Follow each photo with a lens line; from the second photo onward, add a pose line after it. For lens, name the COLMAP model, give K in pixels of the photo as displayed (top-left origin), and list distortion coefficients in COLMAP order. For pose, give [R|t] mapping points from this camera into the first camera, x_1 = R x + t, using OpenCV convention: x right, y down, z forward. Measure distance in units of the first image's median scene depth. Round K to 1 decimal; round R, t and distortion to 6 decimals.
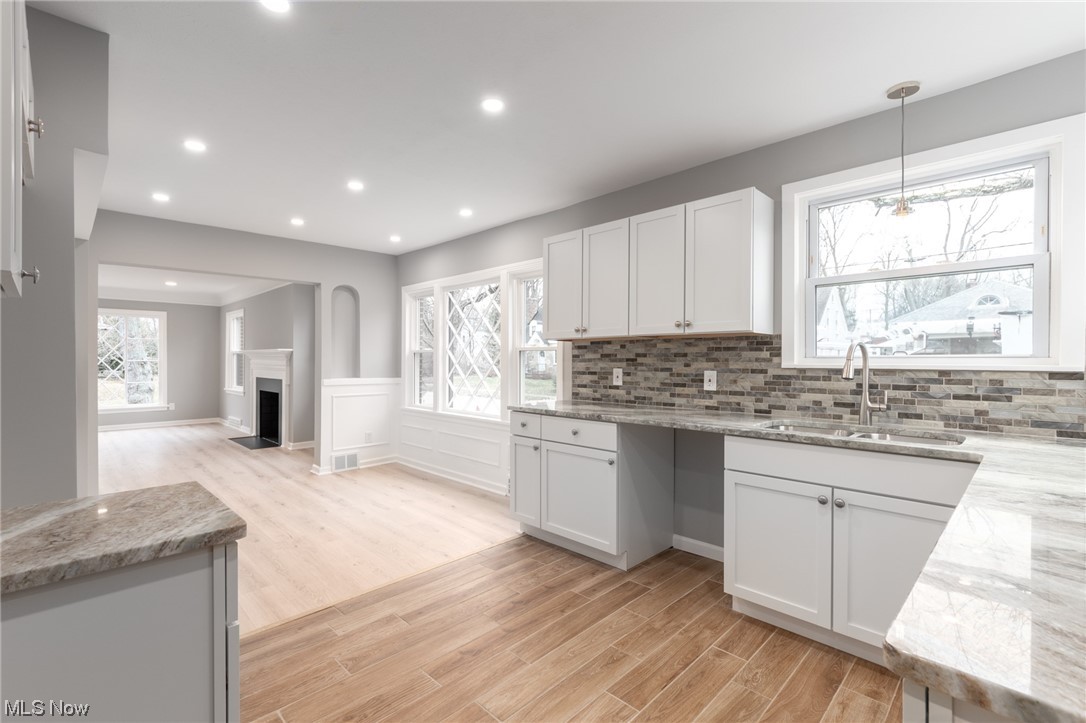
lens RADIAL K [[488.7, 0, 543.0], [0, 488.7, 361.5], [0, 0, 1]] dist [0.001666, 0.000241]
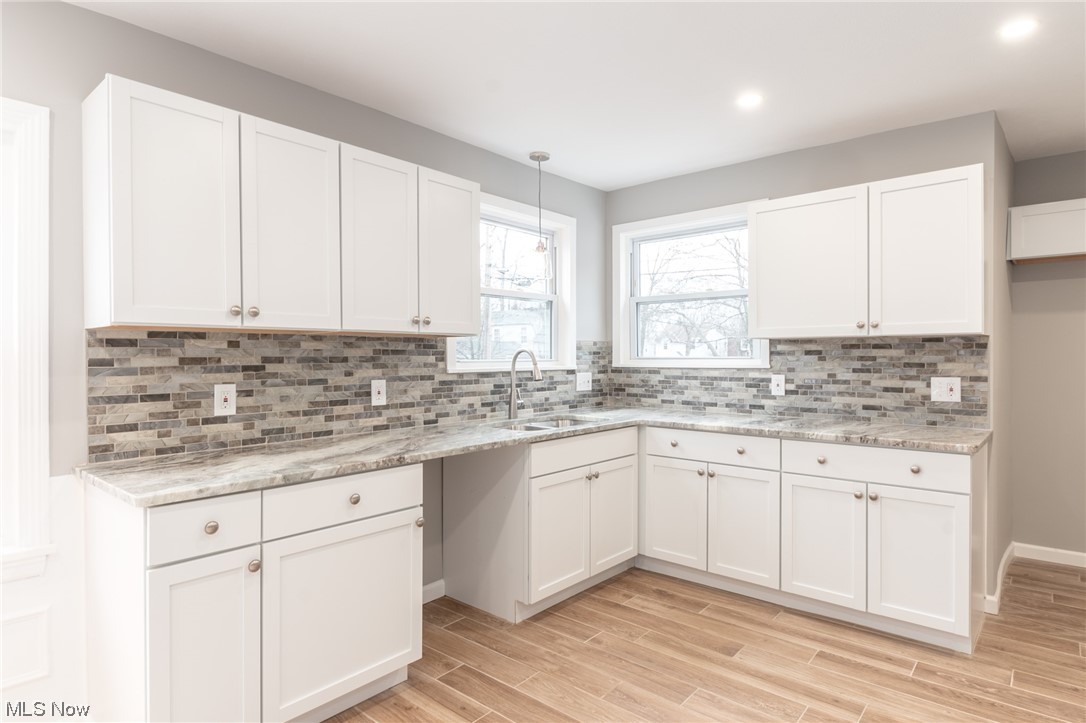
lens RADIAL K [[597.8, 0, 543.0], [0, 597.8, 361.5], [0, 0, 1]] dist [-0.002456, -0.001315]
pose [[-0.076175, -0.012487, 0.997016, -0.623321], [0.003381, 0.999913, 0.012782, -0.021635], [-0.997089, 0.004345, -0.076126, 0.814742]]
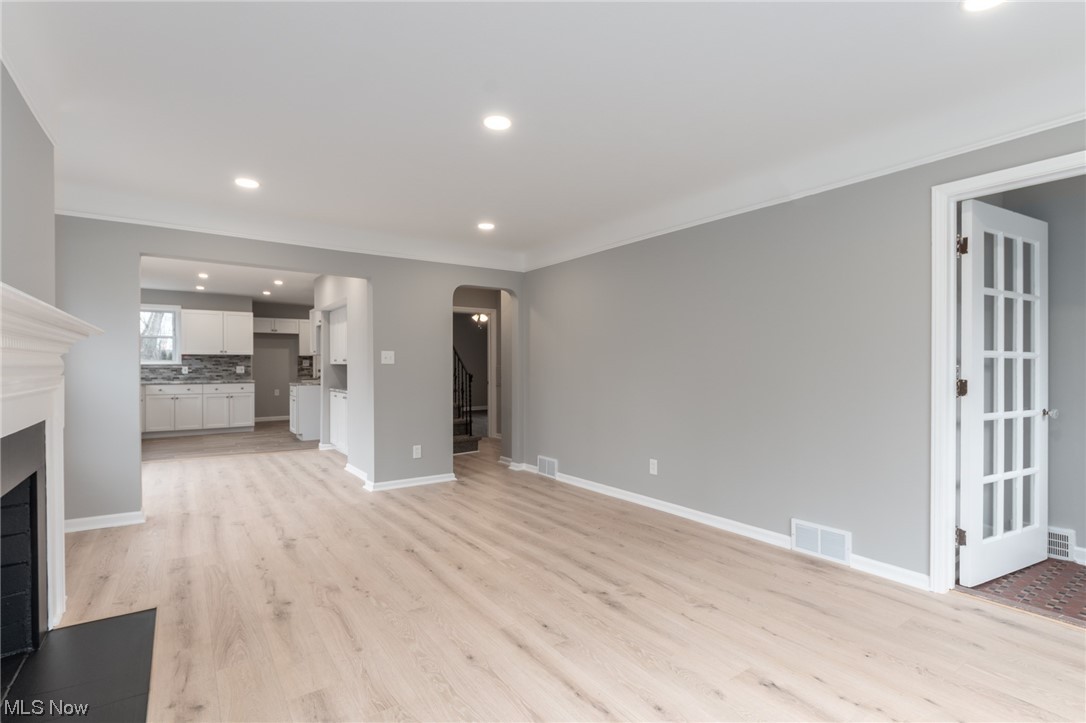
lens RADIAL K [[521.0, 0, 543.0], [0, 521.0, 361.5], [0, 0, 1]] dist [0.000703, -0.000108]
pose [[-0.985268, -0.000763, 0.171017, -2.039128], [-0.001351, 0.999994, -0.003326, -0.000975], [-0.171014, -0.003508, -0.985262, 2.879211]]
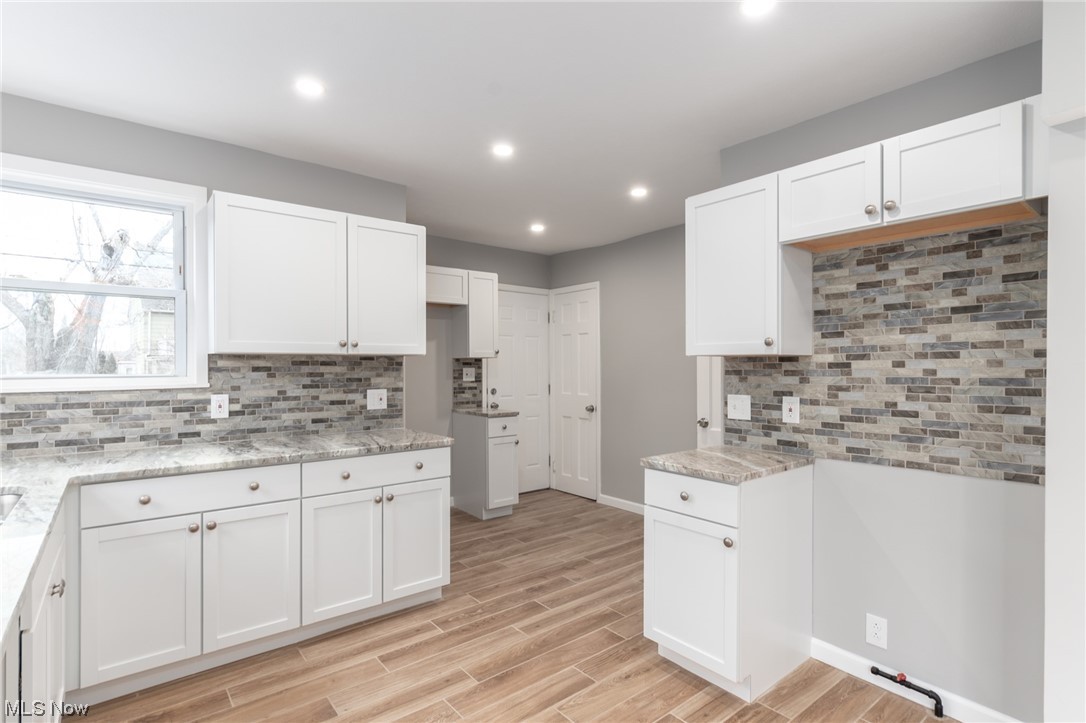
lens RADIAL K [[535.4, 0, 545.3], [0, 535.4, 366.6], [0, 0, 1]] dist [0.002193, 0.000064]
pose [[-0.994390, -0.001466, 0.105762, -0.139251], [-0.001152, 0.999995, 0.003028, -0.030427], [-0.105766, 0.002889, -0.994387, 1.120786]]
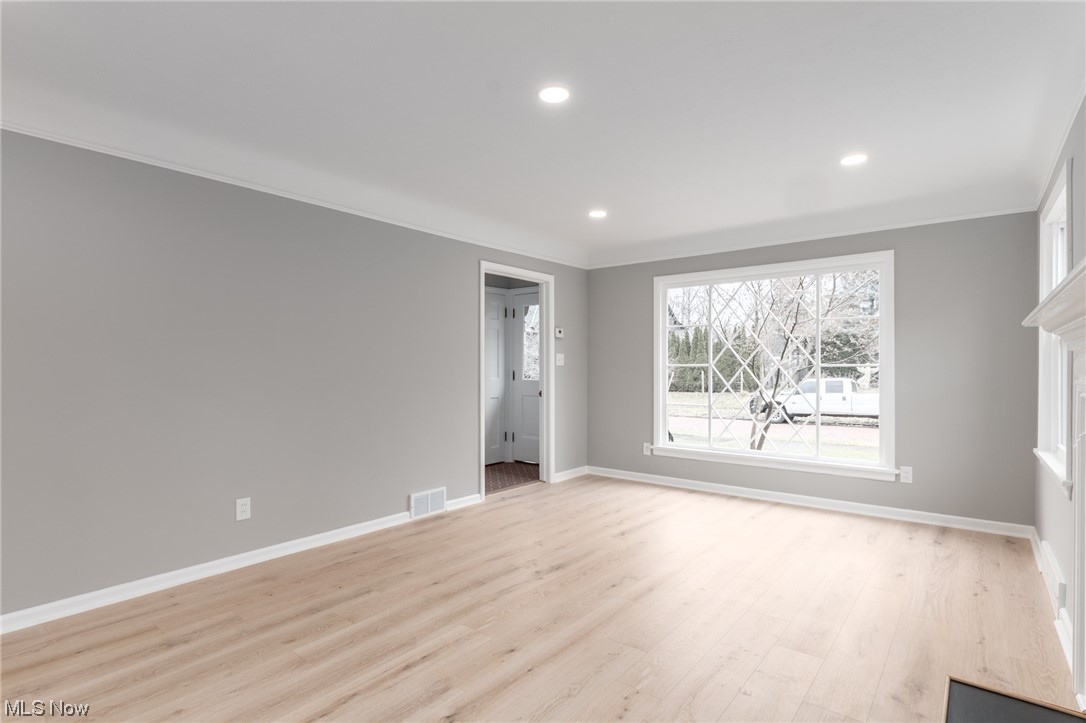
lens RADIAL K [[547.0, 0, 544.5], [0, 547.0, 364.4], [0, 0, 1]] dist [-0.001333, -0.000607]
pose [[0.117533, -0.006705, -0.993046, -0.978802], [-0.002990, 0.999970, -0.007106, 0.006586], [0.993065, 0.003804, 0.117509, 1.890966]]
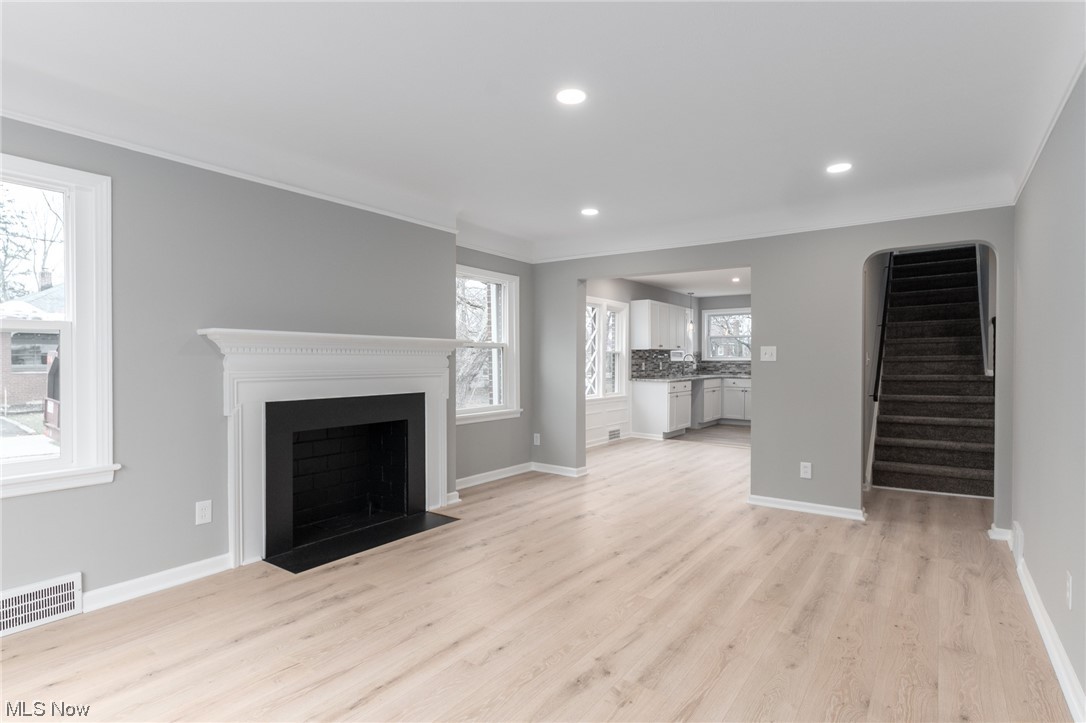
lens RADIAL K [[547.0, 0, 544.5], [0, 547.0, 364.4], [0, 0, 1]] dist [-0.001333, -0.000607]
pose [[-0.167423, -0.011053, 0.985823, -2.643825], [0.000355, 0.999936, 0.011272, -0.006437], [-0.985885, 0.002237, -0.167409, 2.188192]]
